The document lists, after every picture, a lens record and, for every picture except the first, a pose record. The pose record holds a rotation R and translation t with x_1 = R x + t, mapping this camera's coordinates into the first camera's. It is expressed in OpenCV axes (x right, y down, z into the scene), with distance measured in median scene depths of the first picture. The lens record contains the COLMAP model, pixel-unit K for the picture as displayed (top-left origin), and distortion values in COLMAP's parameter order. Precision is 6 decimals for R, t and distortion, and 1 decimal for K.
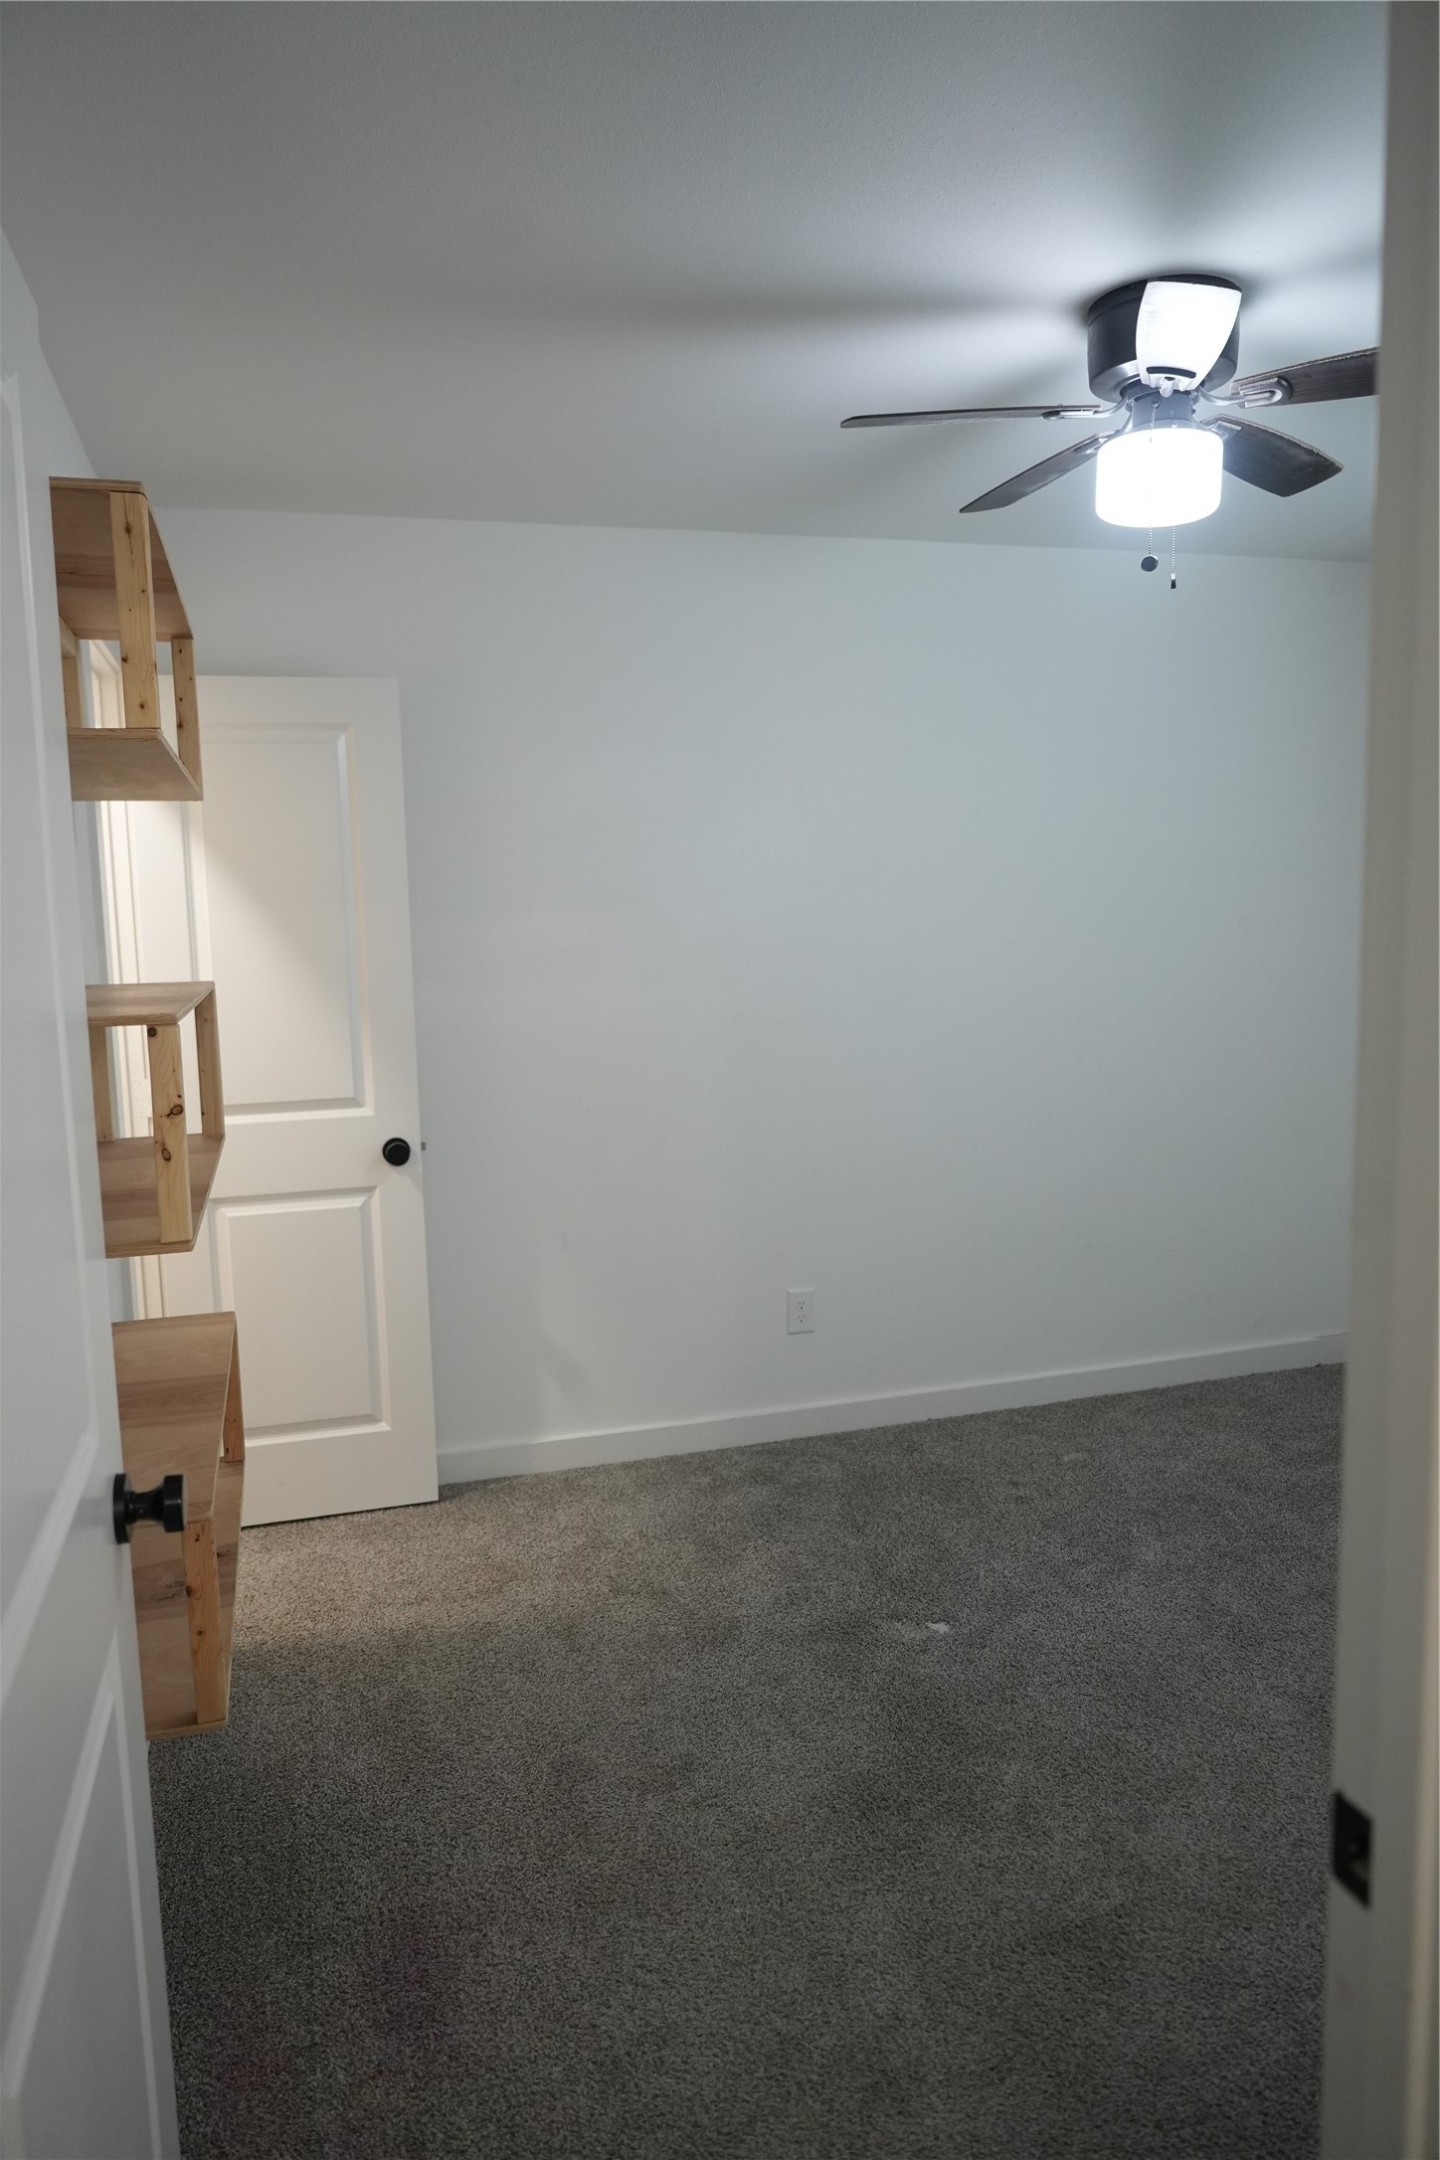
lens RADIAL K [[1449.5, 0, 716.1], [0, 1449.5, 1078.4], [0, 0, 1]] dist [-0.018648, 0.015864]
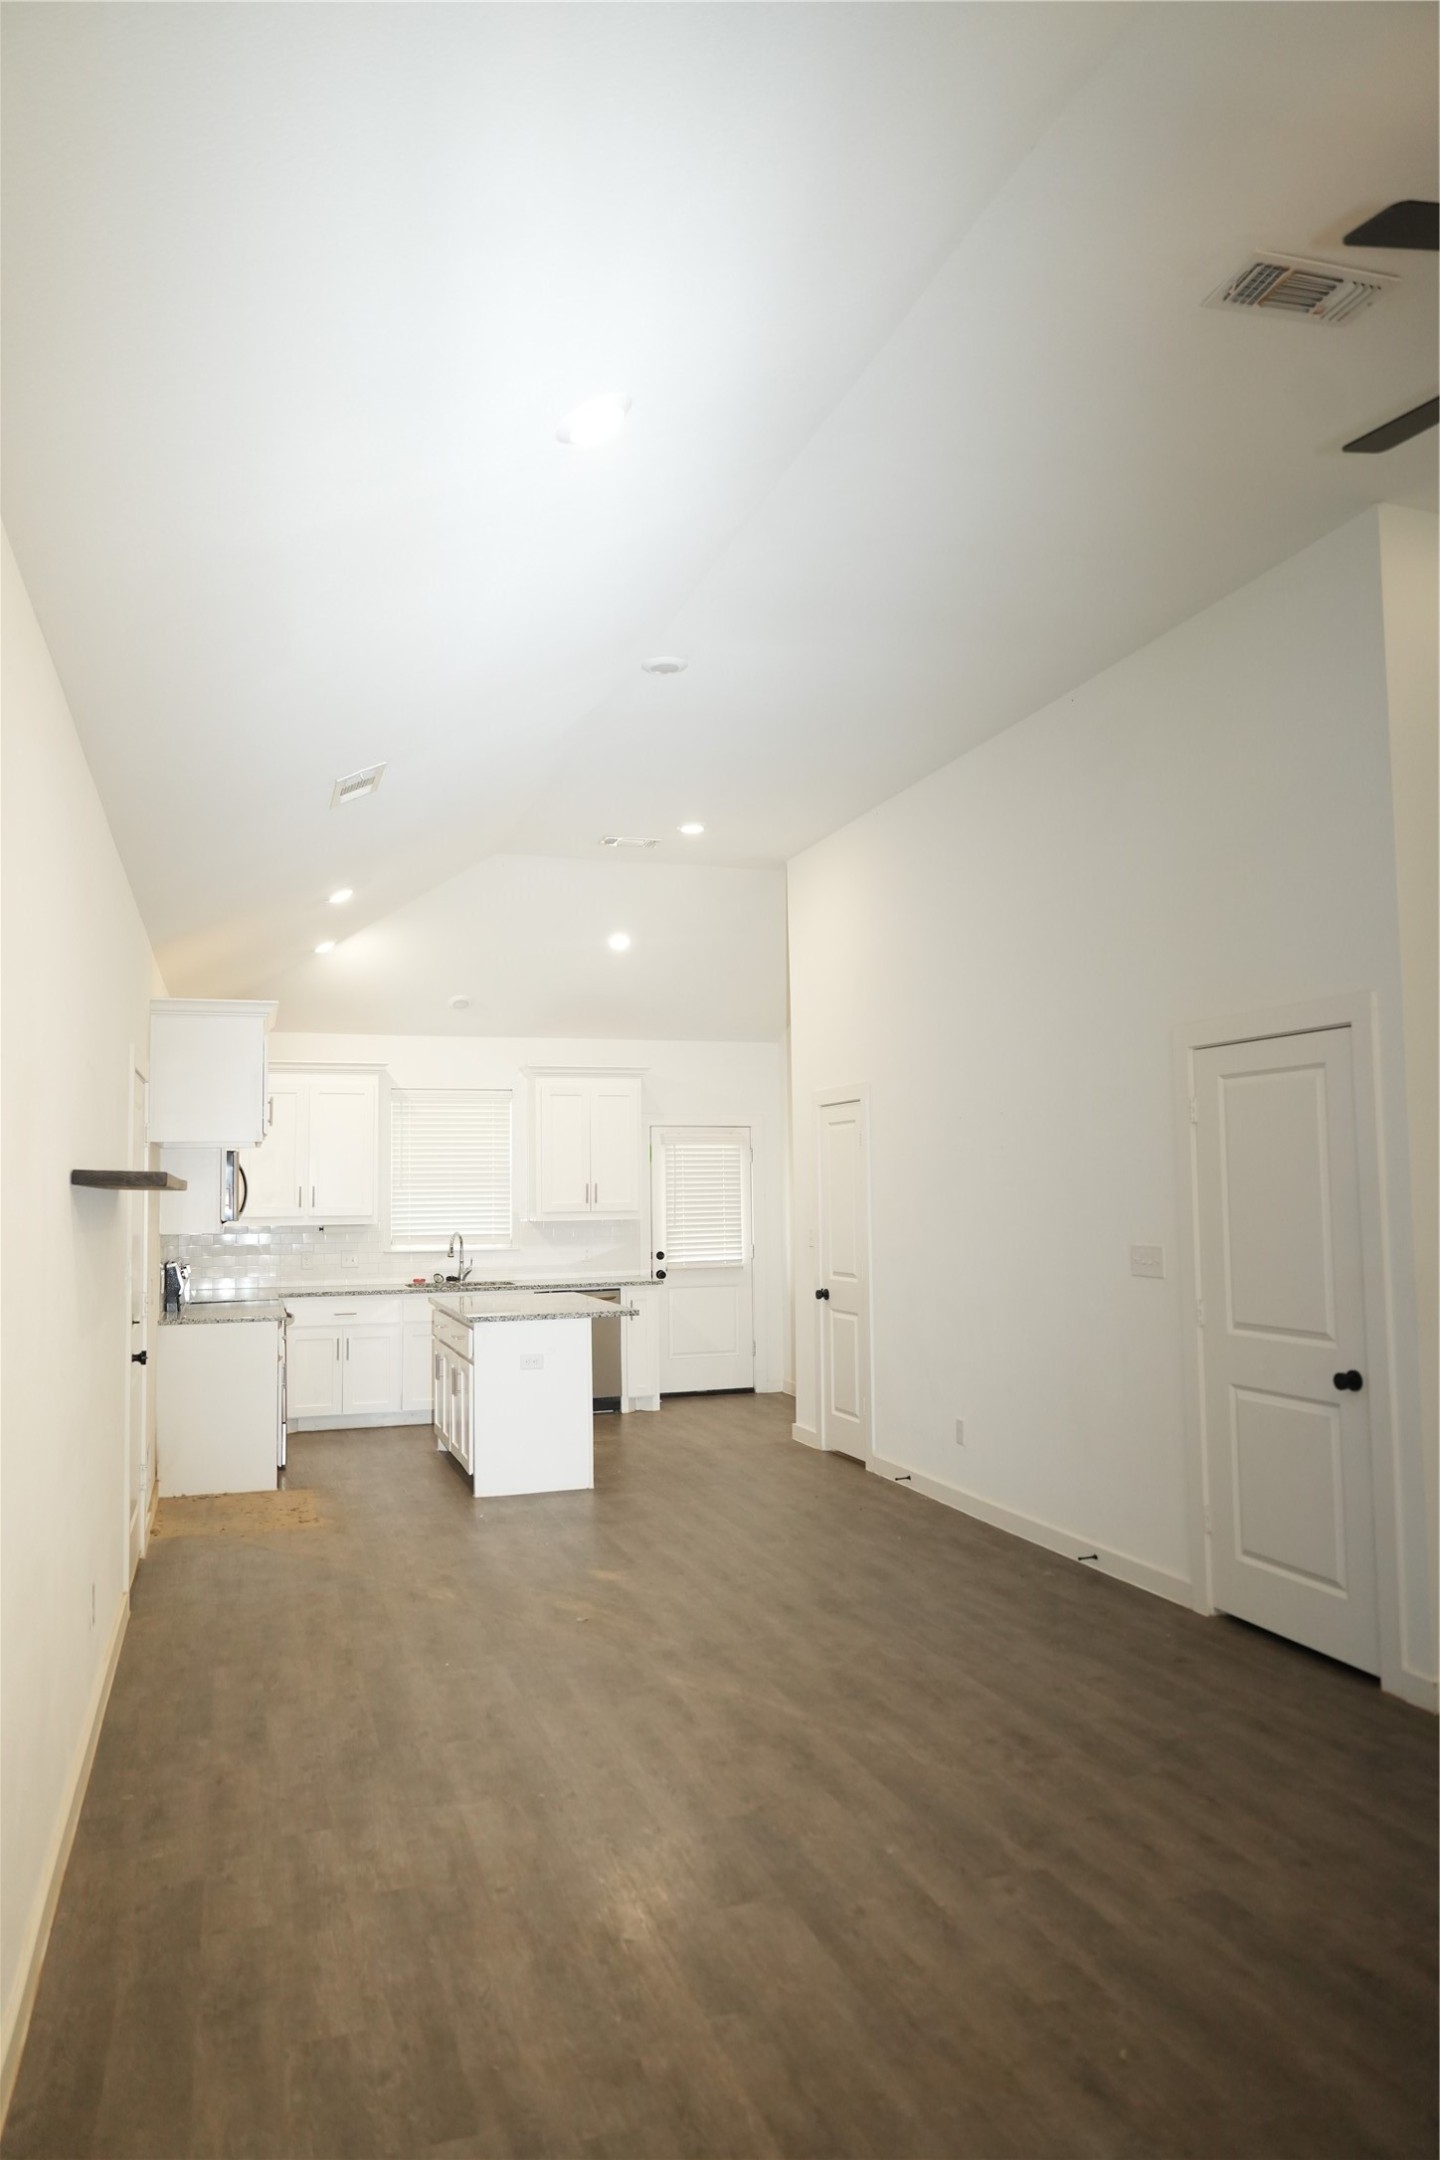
lens RADIAL K [[1449.5, 0, 720.3], [0, 1449.5, 1082.8], [0, 0, 1]] dist [-0.018648, 0.015864]
pose [[0.036641, -0.044467, -0.998339, 1.055522], [-0.112206, 0.992509, -0.048325, -0.087952], [0.993009, 0.113790, 0.031377, 0.357803]]
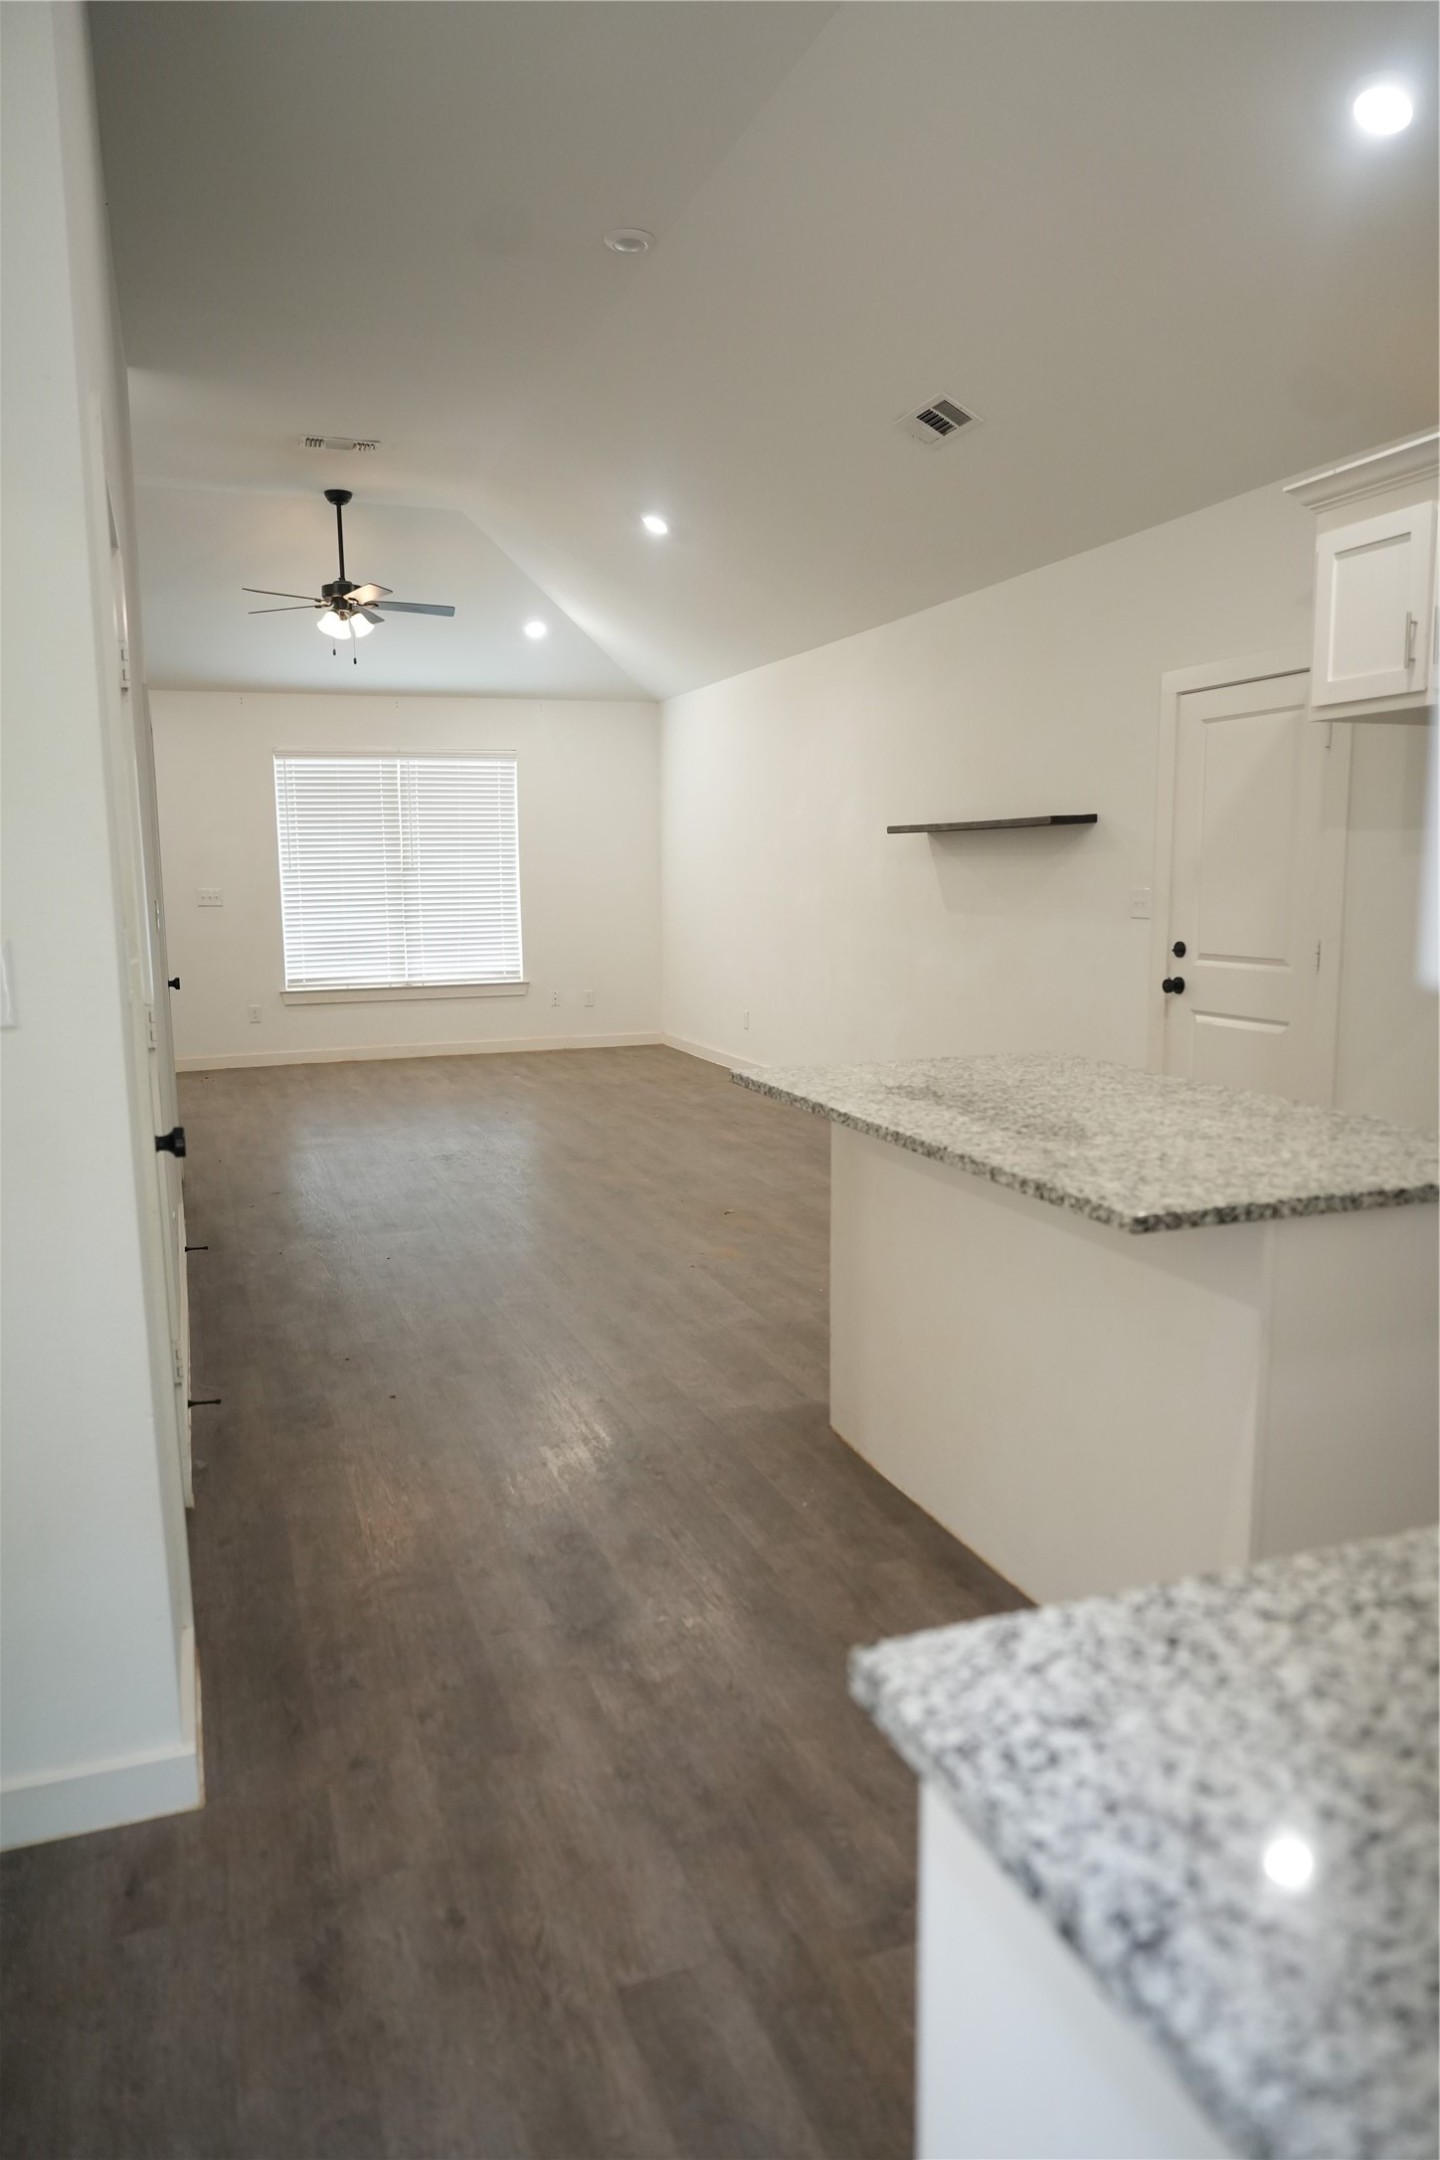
lens RADIAL K [[1449.5, 0, 717.1], [0, 1449.5, 1080.1], [0, 0, 1]] dist [-0.018648, 0.015864]
pose [[-0.068034, -0.115520, 0.990972, -1.920854], [0.140822, 0.982218, 0.124167, 0.032388], [-0.987695, 0.147998, -0.050557, 0.400123]]
